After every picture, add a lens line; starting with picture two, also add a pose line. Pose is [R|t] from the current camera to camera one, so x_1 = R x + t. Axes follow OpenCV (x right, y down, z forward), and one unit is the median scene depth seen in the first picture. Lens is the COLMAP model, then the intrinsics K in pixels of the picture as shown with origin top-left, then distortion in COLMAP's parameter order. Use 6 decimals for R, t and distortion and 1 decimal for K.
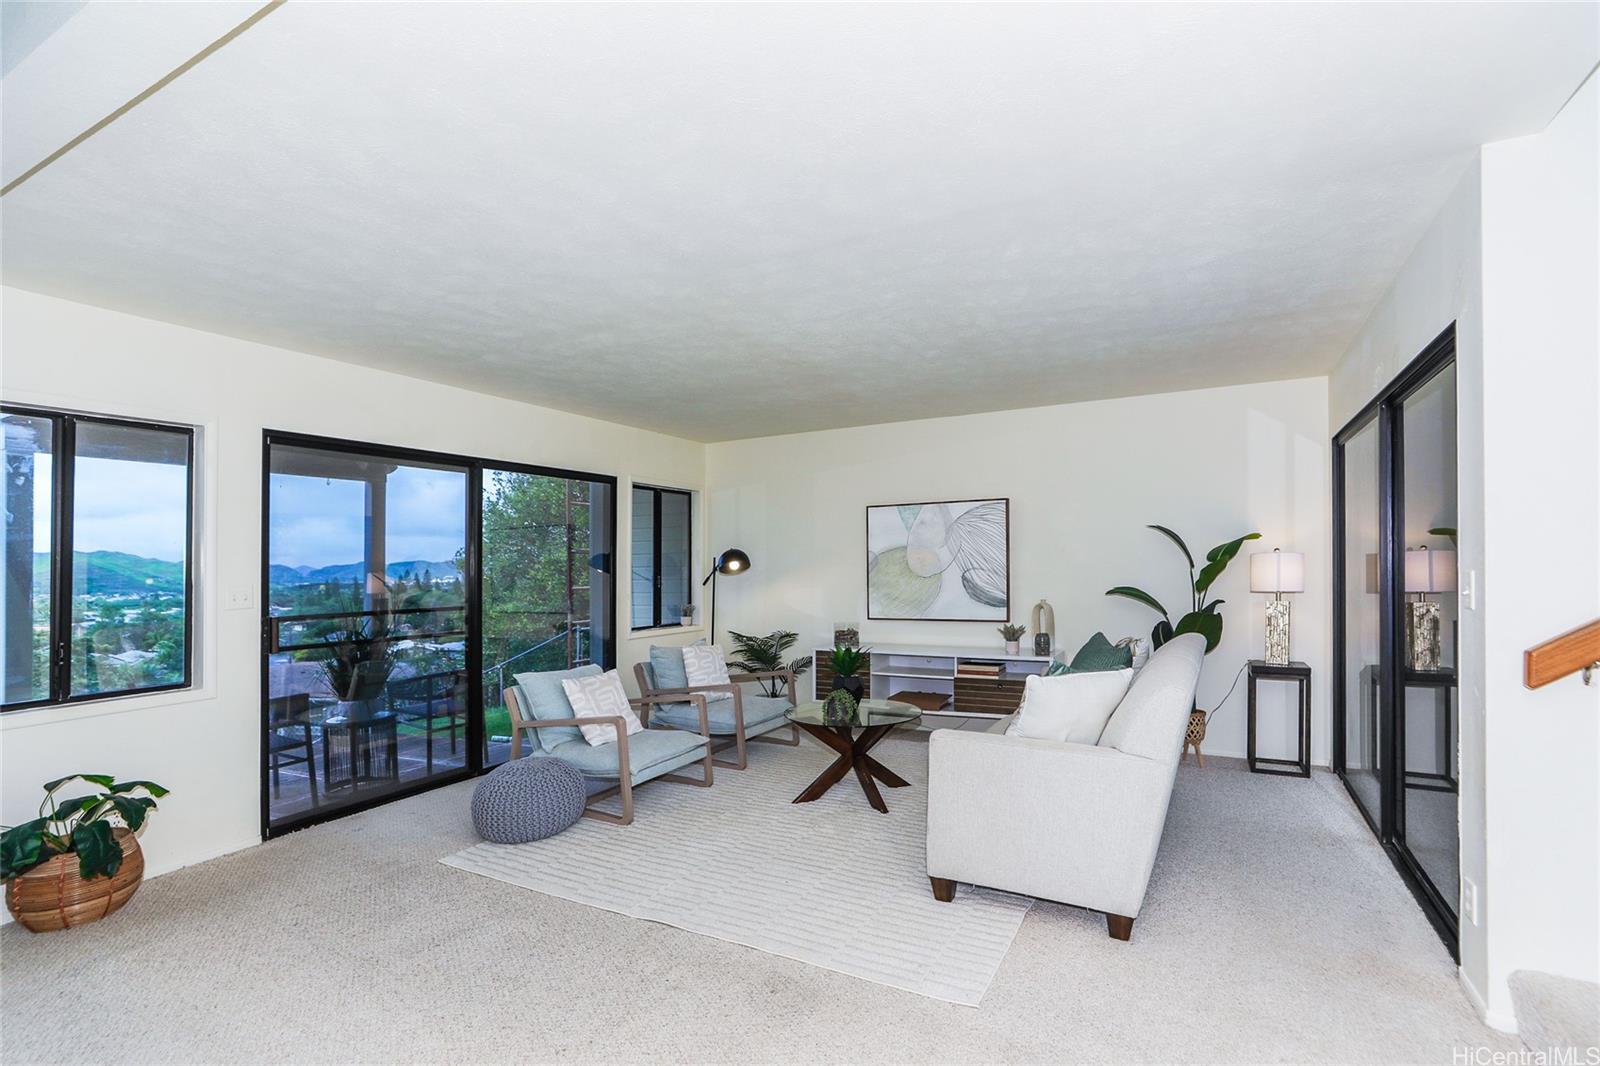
lens RADIAL K [[734.8, 0, 835.0], [0, 734.8, 562.0], [0, 0, 1]] dist [-0.002956, 0.006878]
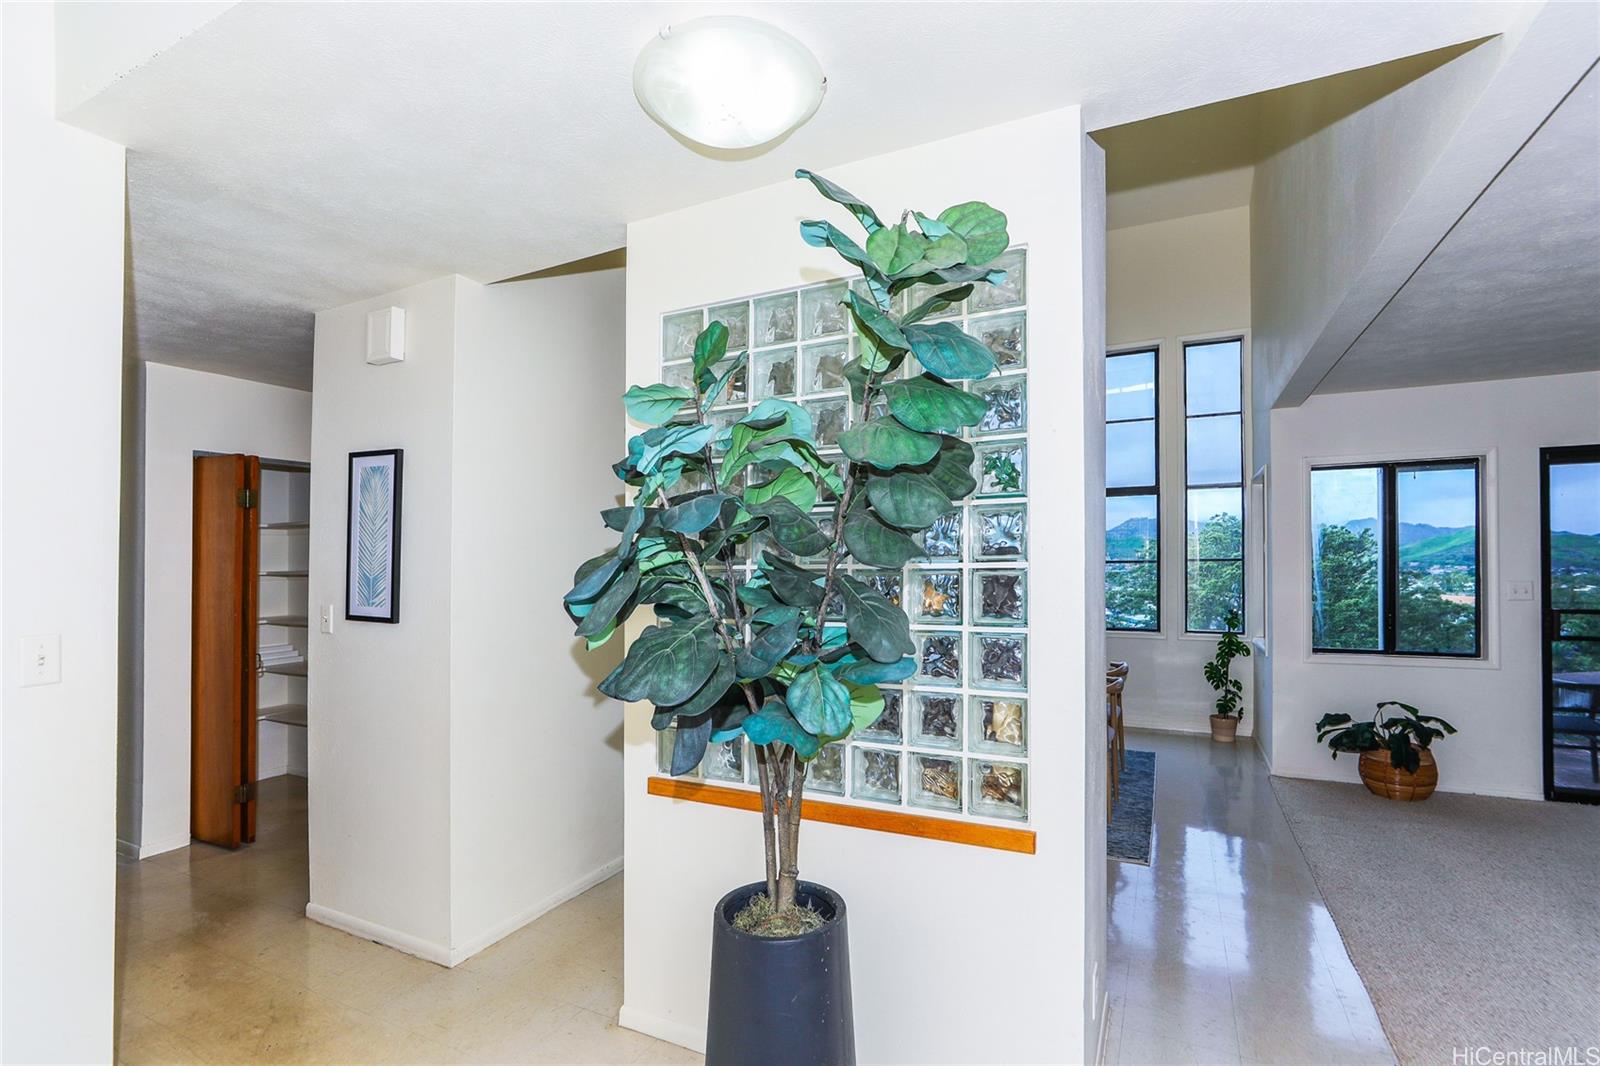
lens RADIAL K [[734.8, 0, 805.9], [0, 734.8, 537.7], [0, 0, 1]] dist [-0.002956, 0.006878]
pose [[0.023641, -0.005378, -0.999706, 0.368146], [0.008631, 0.999949, -0.005175, -0.042568], [0.999683, -0.008506, 0.023687, -0.197596]]
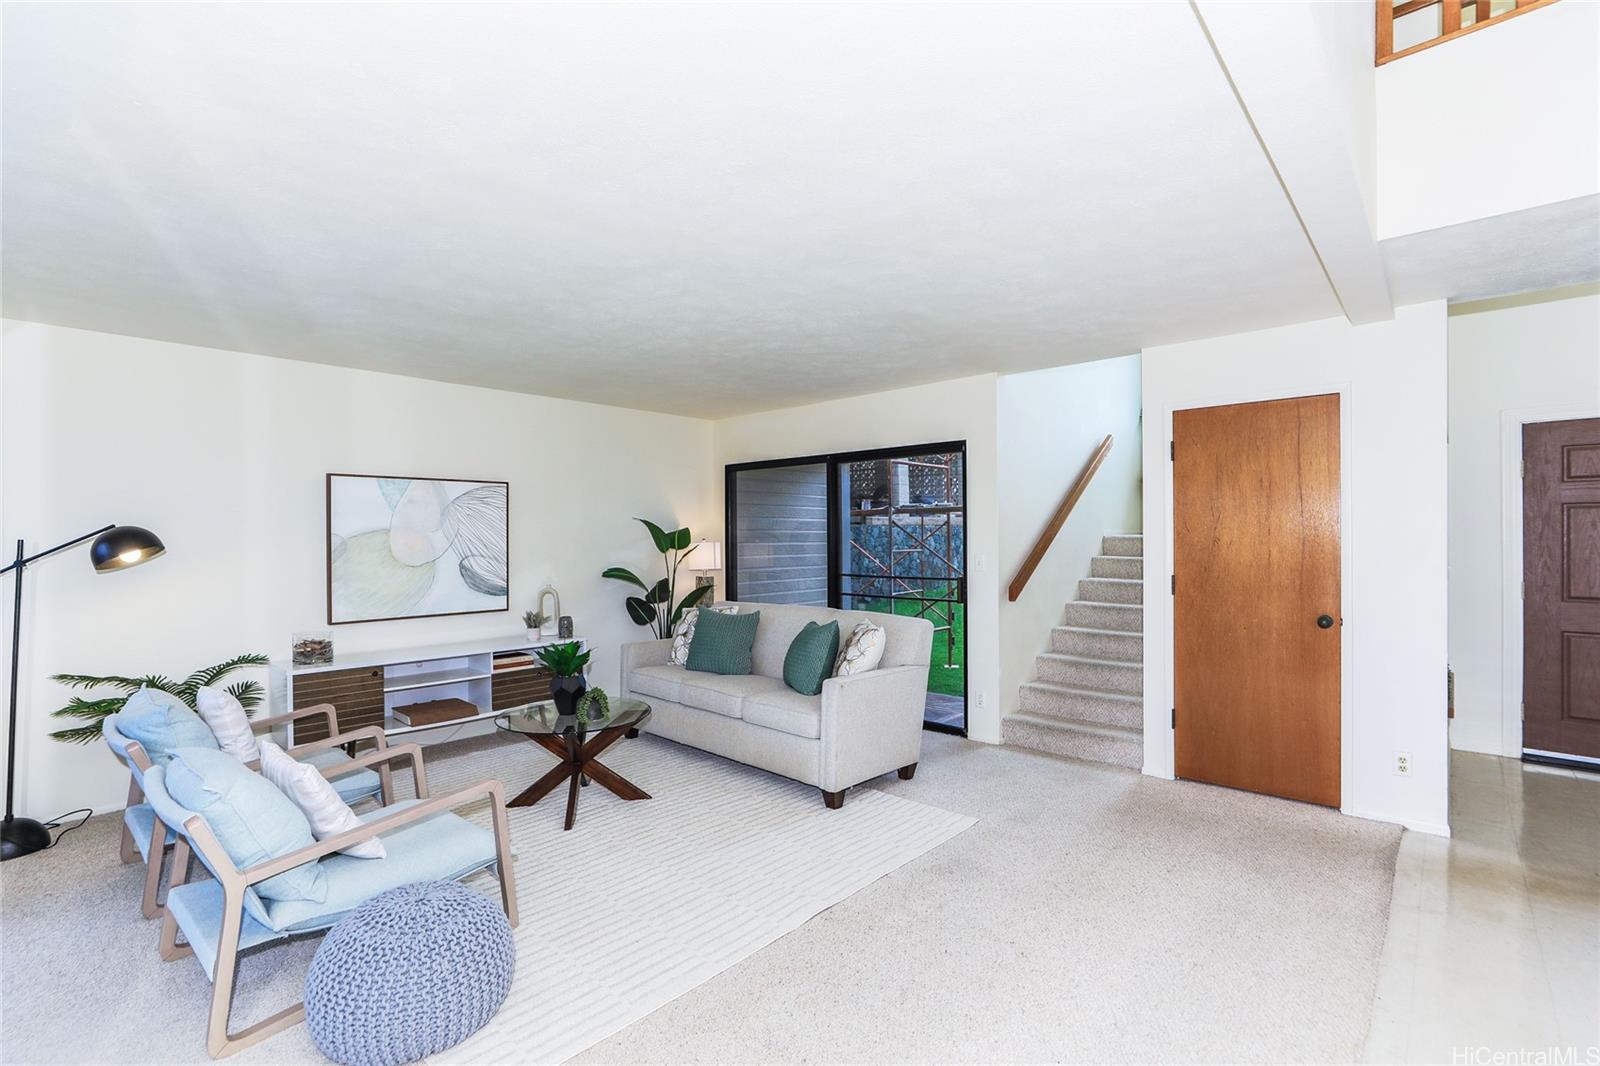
lens RADIAL K [[734.8, 0, 800.0], [0, 734.8, 537.9], [0, 0, 1]] dist [-0.002956, 0.006878]
pose [[0.275450, 0.013948, 0.961214, -0.617977], [-0.002353, 0.999902, -0.013835, -0.001472], [-0.961313, 0.001549, 0.275455, 0.380827]]
